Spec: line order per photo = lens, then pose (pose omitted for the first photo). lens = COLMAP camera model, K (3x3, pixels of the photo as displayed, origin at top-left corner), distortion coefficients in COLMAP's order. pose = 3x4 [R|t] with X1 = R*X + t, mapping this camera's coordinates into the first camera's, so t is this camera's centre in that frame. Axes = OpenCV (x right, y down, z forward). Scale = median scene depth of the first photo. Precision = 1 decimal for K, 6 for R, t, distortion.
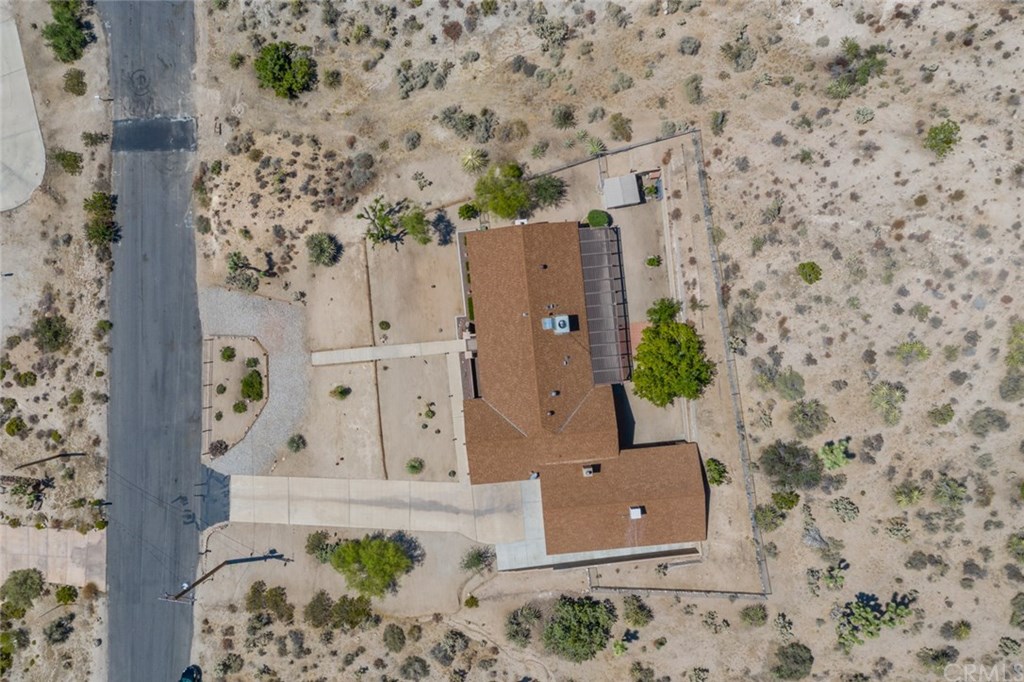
lens RADIAL K [[804.4, 0, 509.6], [0, 804.4, 338.4], [0, 0, 1]] dist [-0.013968, -0.000375]
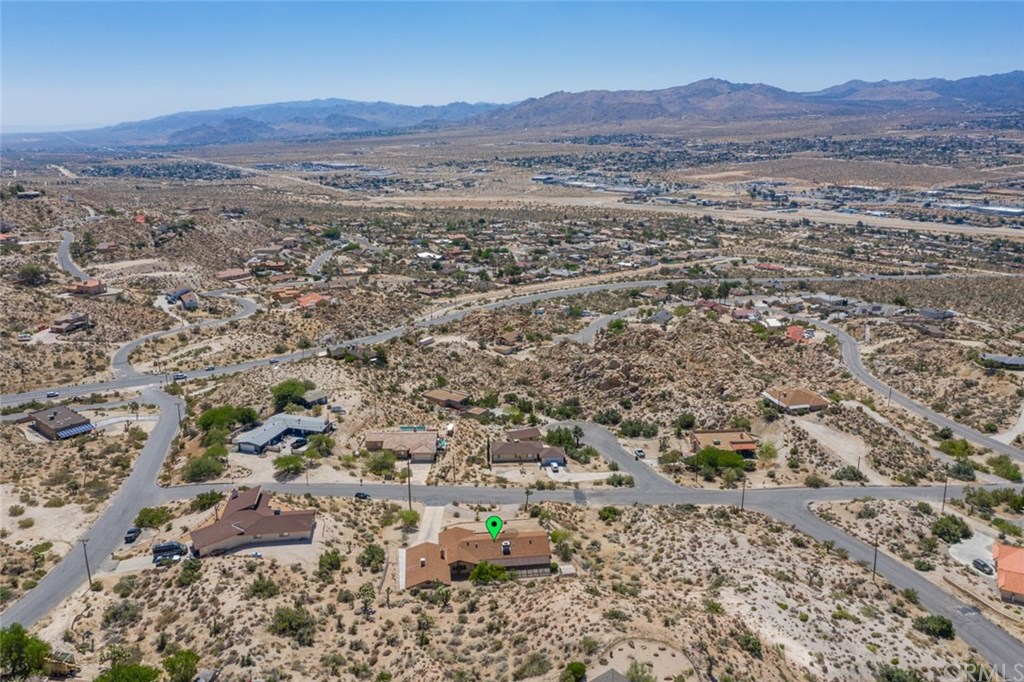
lens RADIAL K [[804.4, 0, 509.6], [0, 804.4, 338.4], [0, 0, 1]] dist [-0.013968, -0.000375]
pose [[0.015789, 0.295473, -0.955220, 1.963721], [-0.999868, 0.008343, -0.013946, -0.000426], [0.003849, 0.955315, 0.295566, -0.241640]]
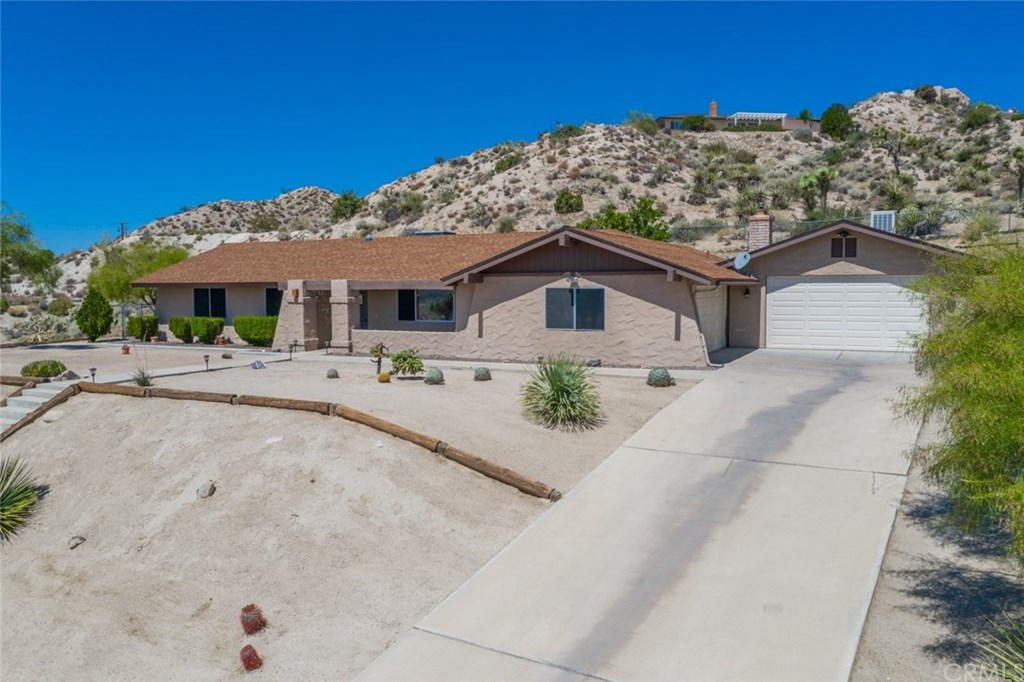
lens RADIAL K [[804.4, 0, 509.6], [0, 804.4, 338.4], [0, 0, 1]] dist [-0.013968, -0.000375]
pose [[0.525388, -0.039127, 0.849963, -0.297028], [0.850862, 0.025792, -0.524756, 0.253284], [-0.001390, 0.998901, 0.046843, 0.961090]]
